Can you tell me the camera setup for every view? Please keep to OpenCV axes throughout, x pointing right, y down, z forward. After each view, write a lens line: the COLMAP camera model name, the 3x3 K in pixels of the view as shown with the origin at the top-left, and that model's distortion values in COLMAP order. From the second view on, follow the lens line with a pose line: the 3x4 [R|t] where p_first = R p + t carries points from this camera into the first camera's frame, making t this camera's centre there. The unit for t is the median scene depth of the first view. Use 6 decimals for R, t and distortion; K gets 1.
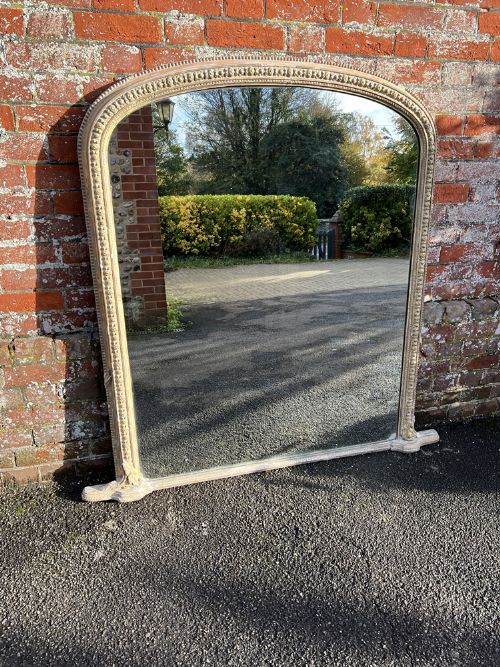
lens RADIAL K [[508.7, 0, 271.2], [0, 508.7, 328.5], [0, 0, 1]] dist [0.025515, -0.043658]
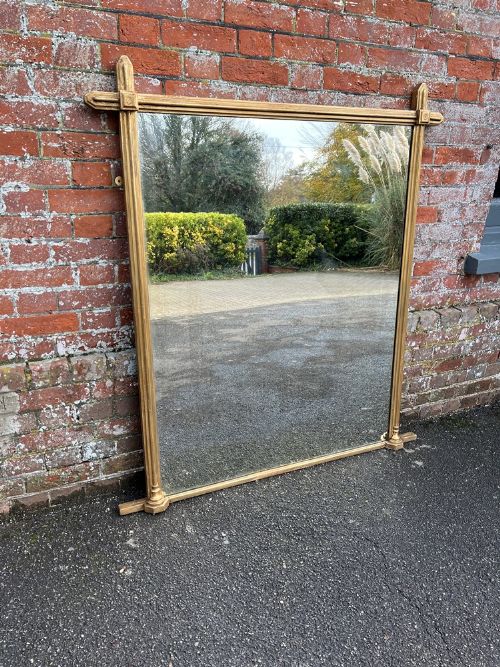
lens RADIAL K [[507.4, 0, 250.6], [0, 507.4, 329.6], [0, 0, 1]] dist [0.011210, -0.006801]
pose [[0.990307, -0.039849, 0.133058, -0.199739], [0.043743, 0.998692, -0.026473, 0.001306], [-0.131829, 0.032036, 0.990755, -0.039416]]
